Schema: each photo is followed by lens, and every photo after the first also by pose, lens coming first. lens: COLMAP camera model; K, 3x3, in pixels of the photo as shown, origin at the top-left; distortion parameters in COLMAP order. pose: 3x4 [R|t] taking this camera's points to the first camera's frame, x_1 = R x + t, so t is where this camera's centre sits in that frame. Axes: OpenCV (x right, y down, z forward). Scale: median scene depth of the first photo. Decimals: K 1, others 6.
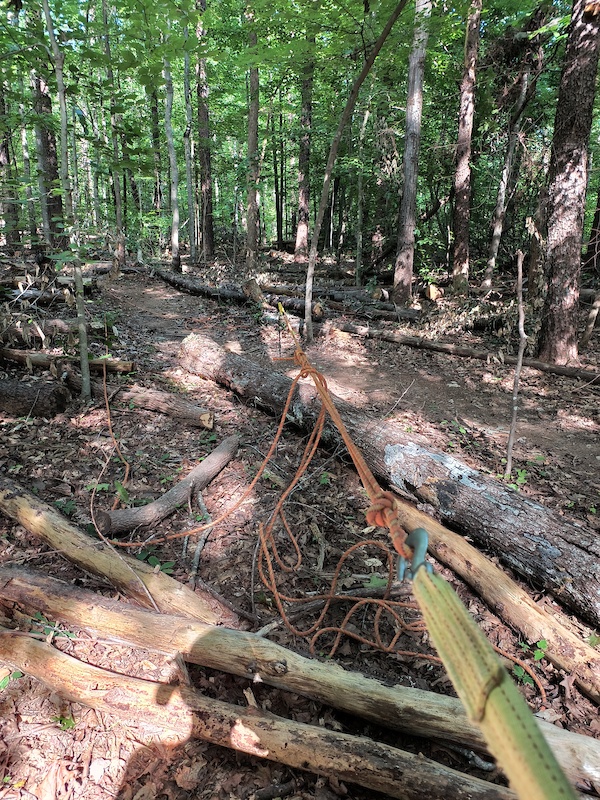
lens RADIAL K [[588.5, 0, 300.0], [0, 588.5, 400.0], [0, 0, 1]] dist [0.104634, -0.241159]
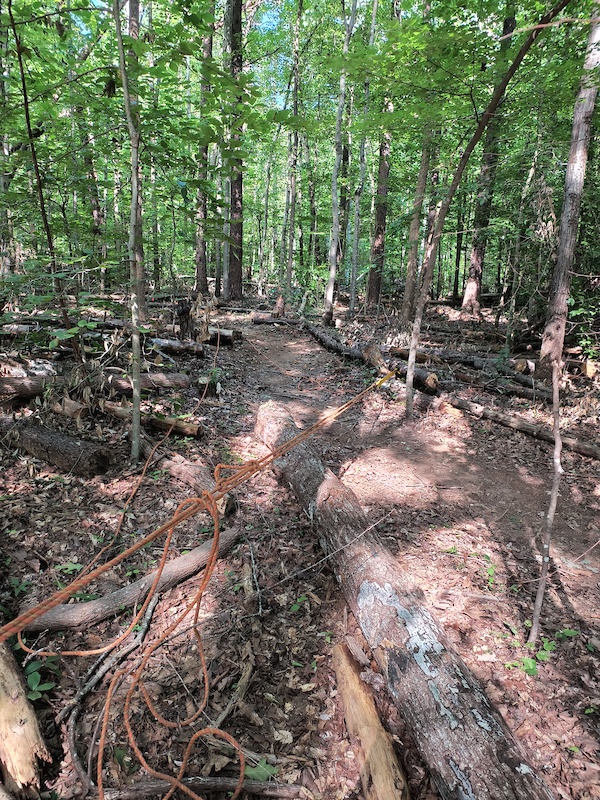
lens RADIAL K [[588.5, 0, 300.0], [0, 588.5, 400.0], [0, 0, 1]] dist [0.104634, -0.241159]
pose [[0.947991, 0.095511, -0.303630, 0.118364], [-0.118195, 0.991342, -0.057186, -0.047139], [0.295539, 0.090099, 0.951072, 0.065636]]
